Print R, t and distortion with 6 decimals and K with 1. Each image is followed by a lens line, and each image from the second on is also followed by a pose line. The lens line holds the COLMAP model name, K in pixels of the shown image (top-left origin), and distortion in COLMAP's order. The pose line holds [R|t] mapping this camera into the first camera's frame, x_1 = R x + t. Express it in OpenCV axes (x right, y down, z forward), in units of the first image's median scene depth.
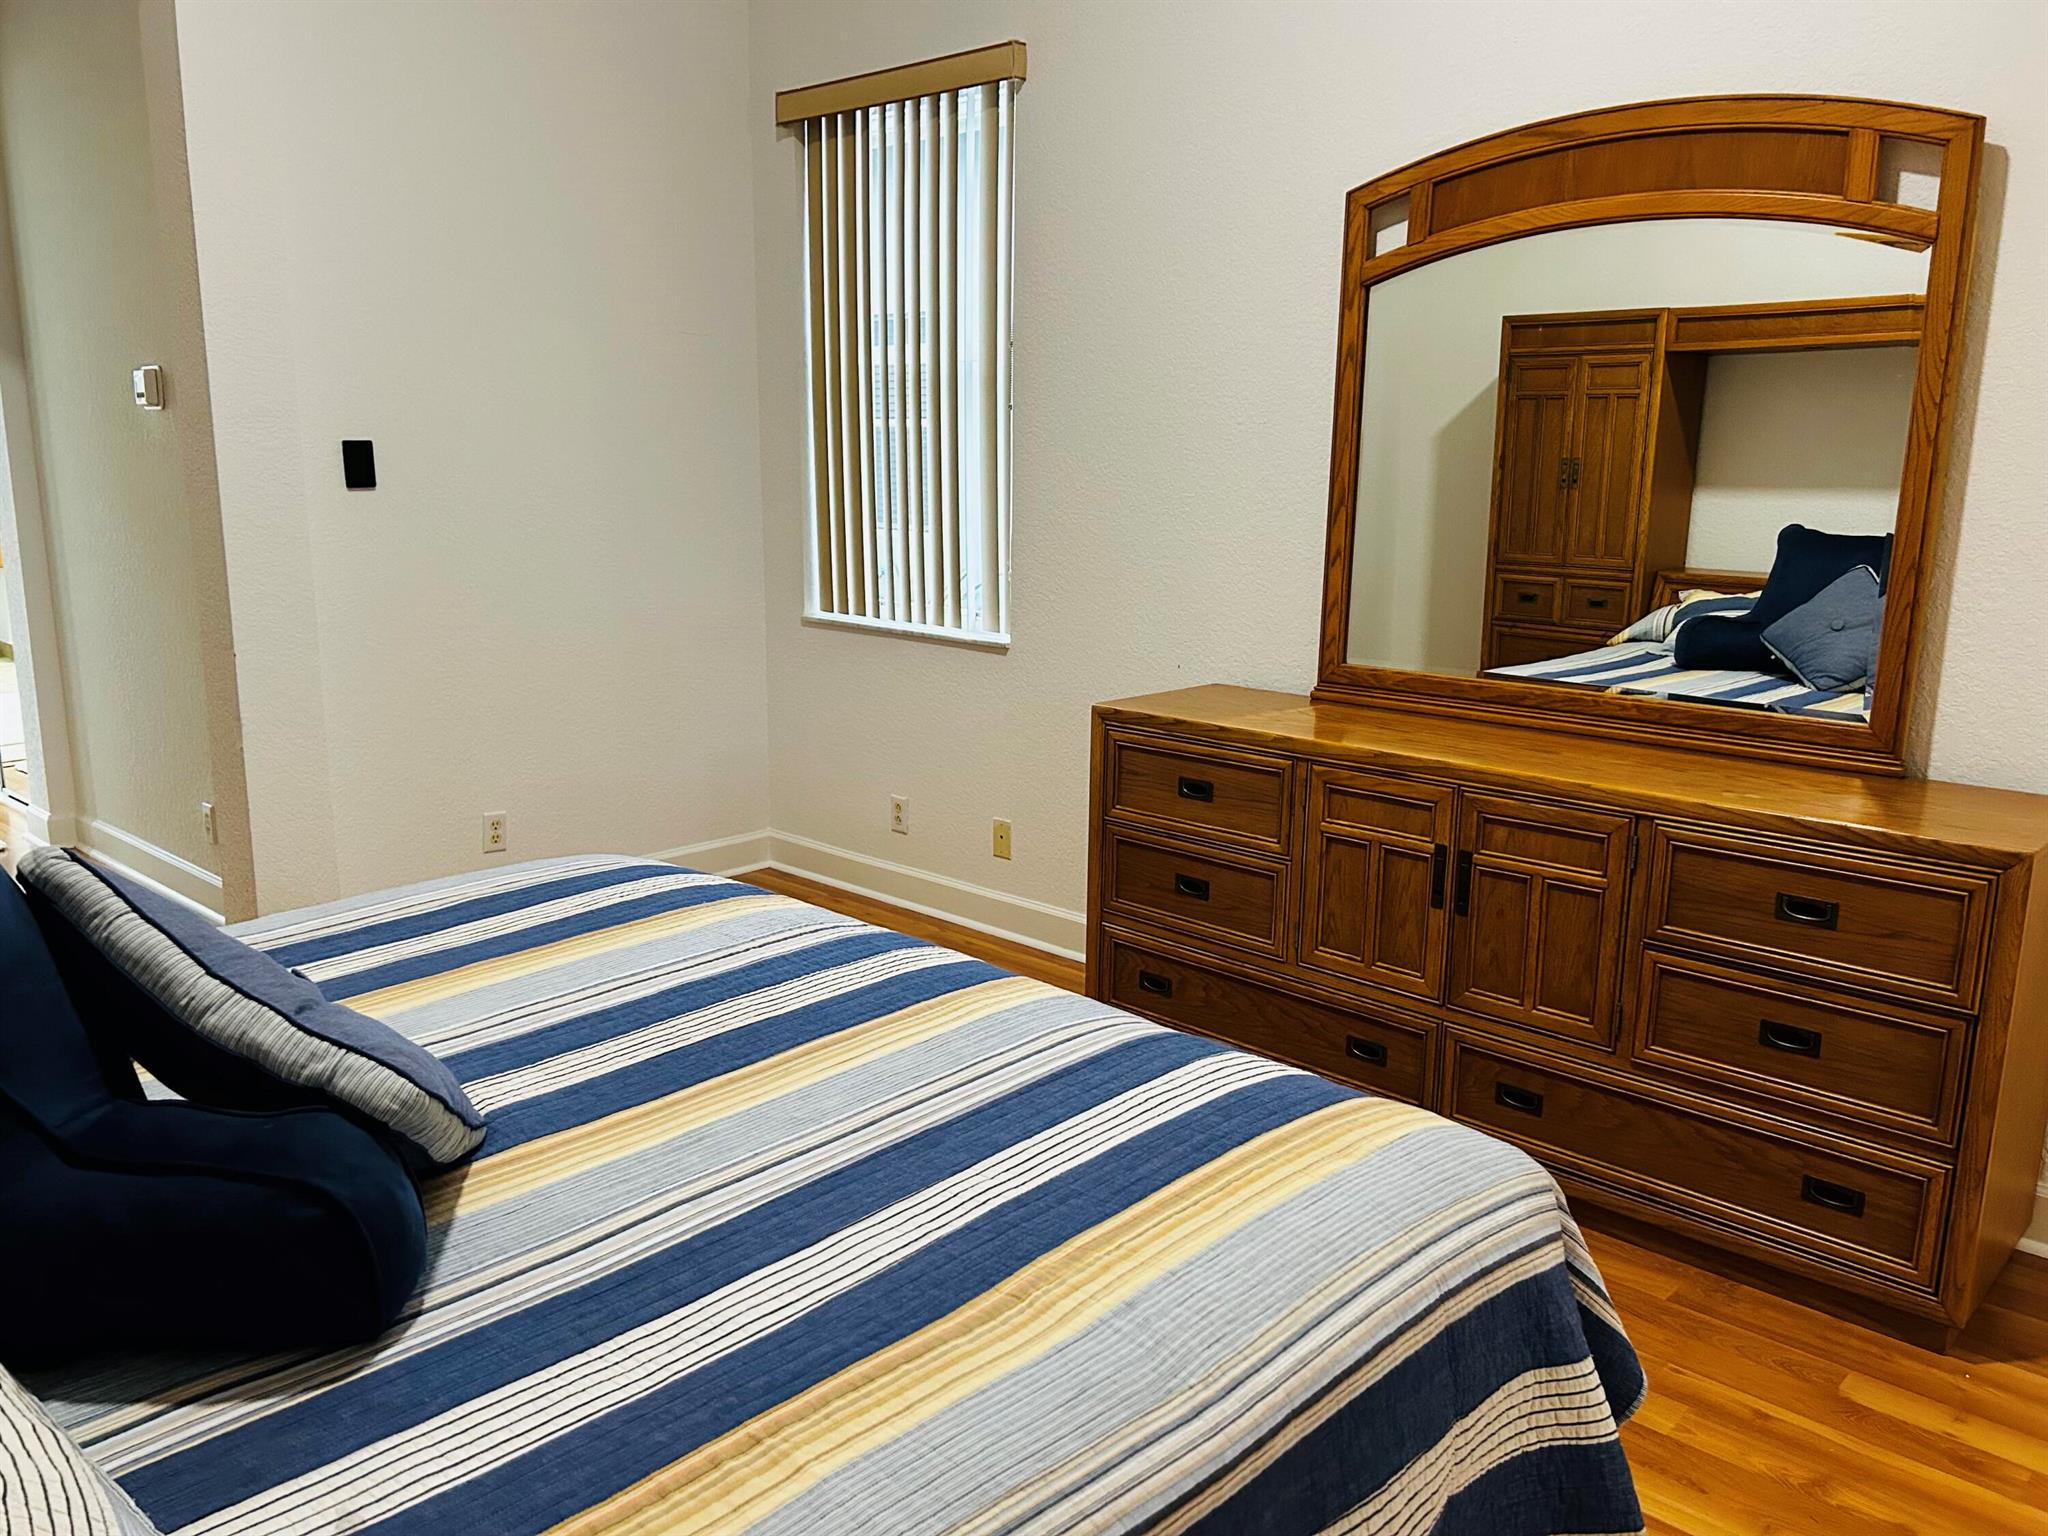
lens RADIAL K [[1548.1, 0, 1024.3], [0, 1548.1, 759.9], [0, 0, 1]] dist [-0.059115, -0.010288]
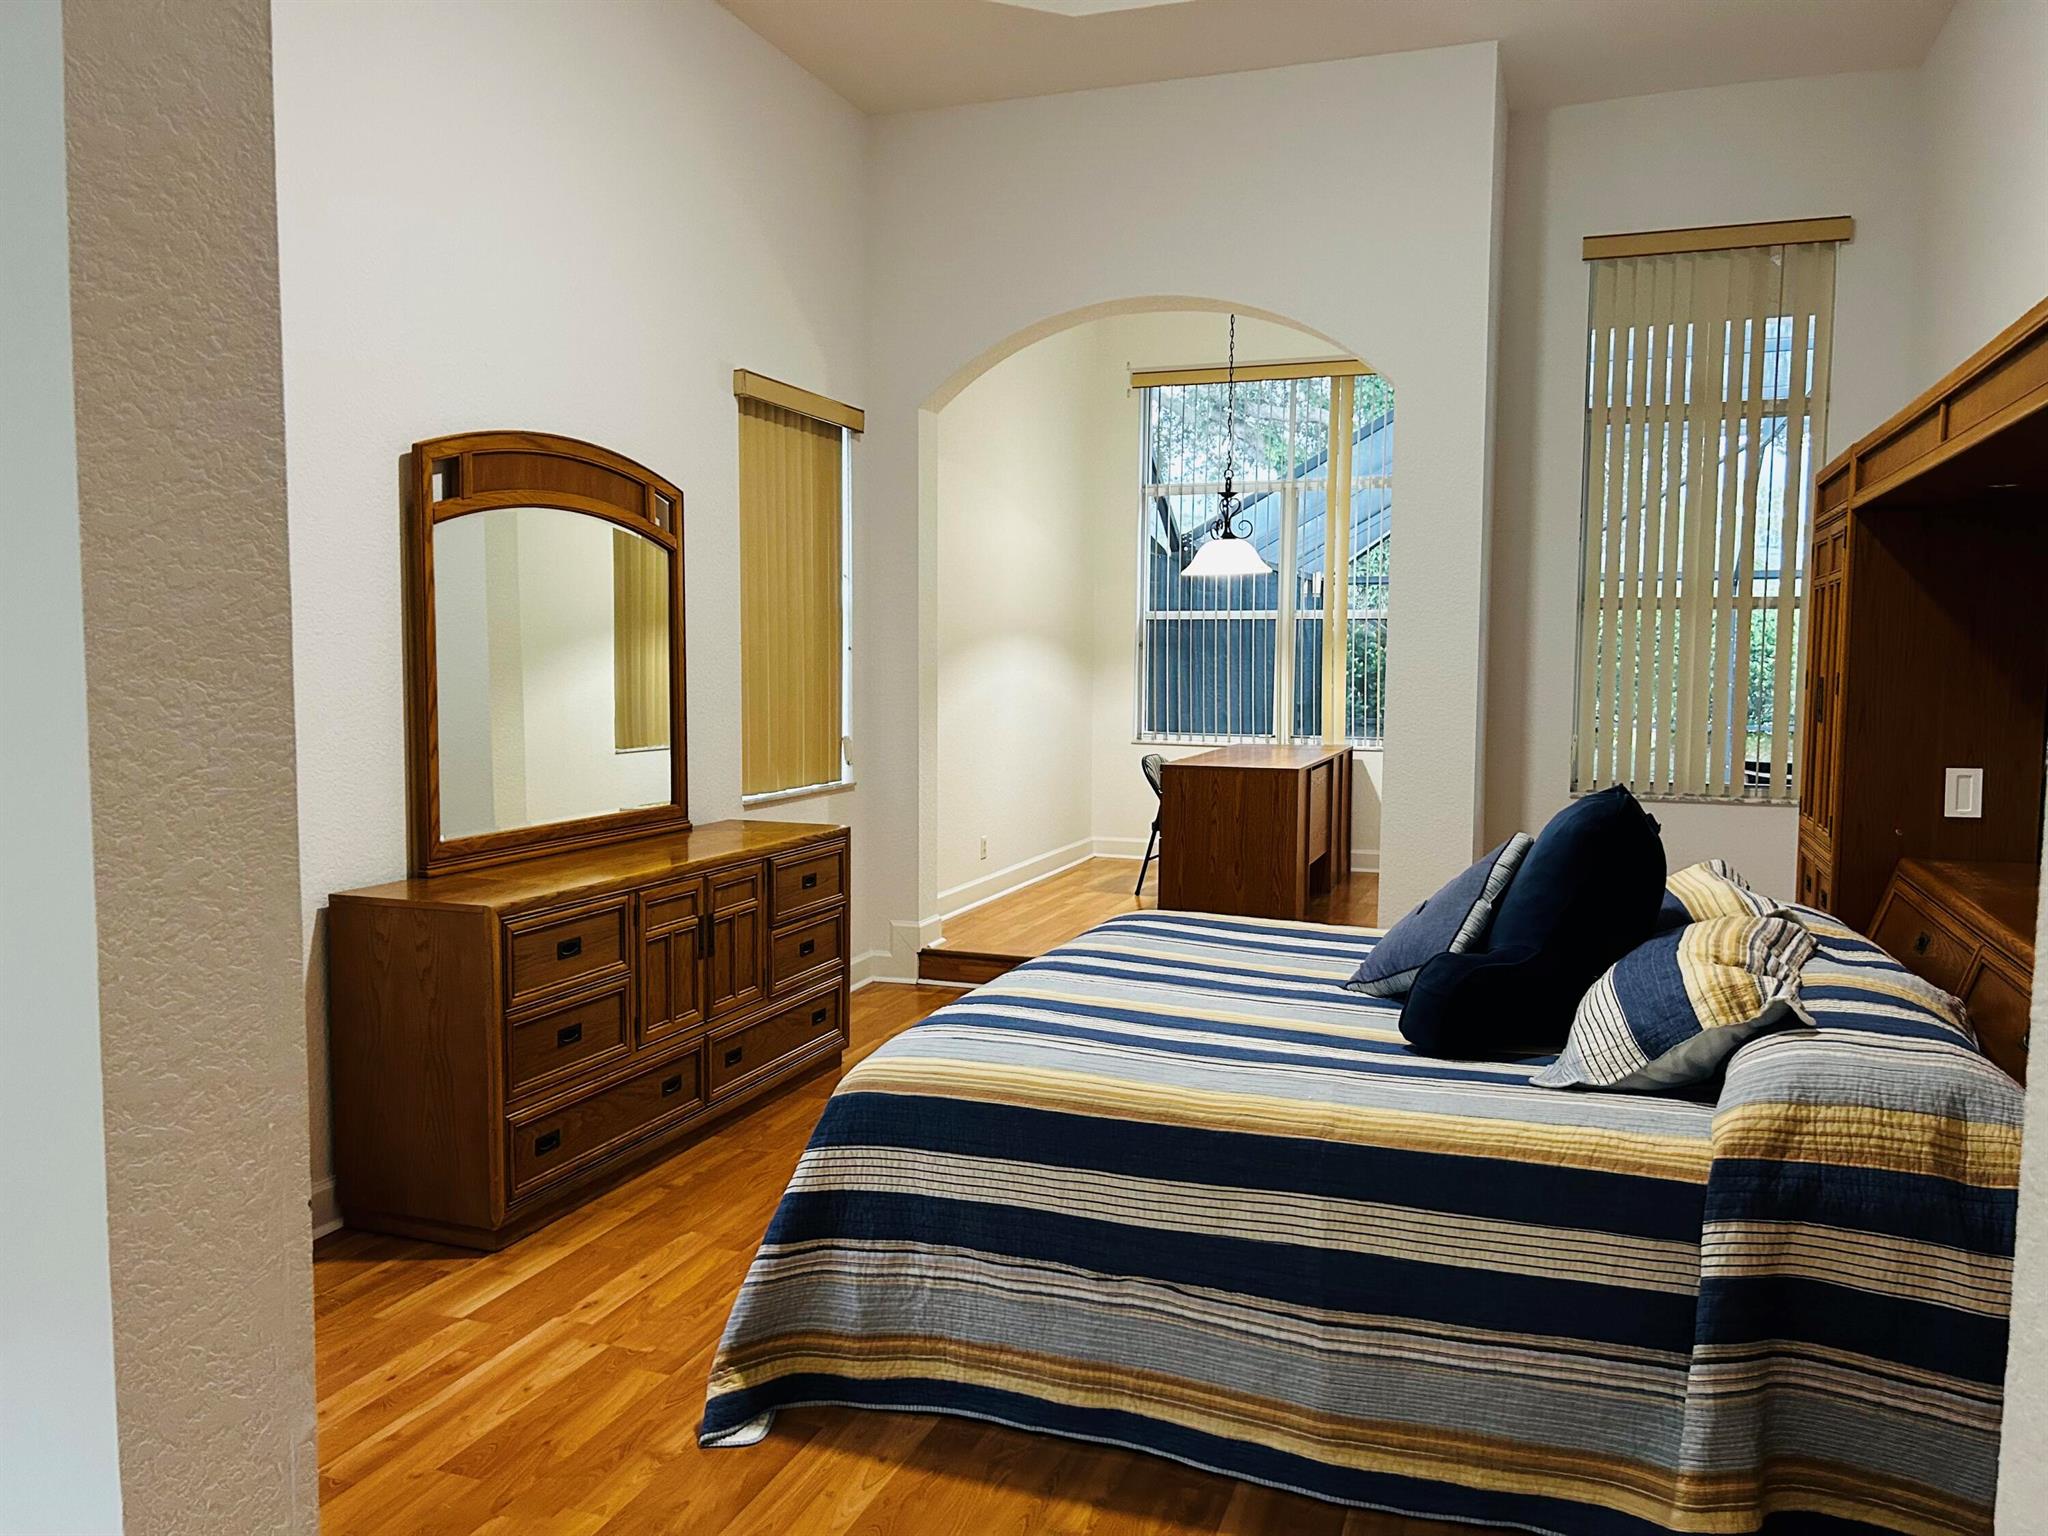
lens RADIAL K [[1548.1, 0, 1024.2], [0, 1548.1, 777.7], [0, 0, 1]] dist [-0.059115, -0.010288]
pose [[-0.430855, -0.064484, 0.900114, -1.205981], [0.183963, 0.970222, 0.157564, -0.253776], [-0.883471, 0.233474, -0.406163, 1.277522]]
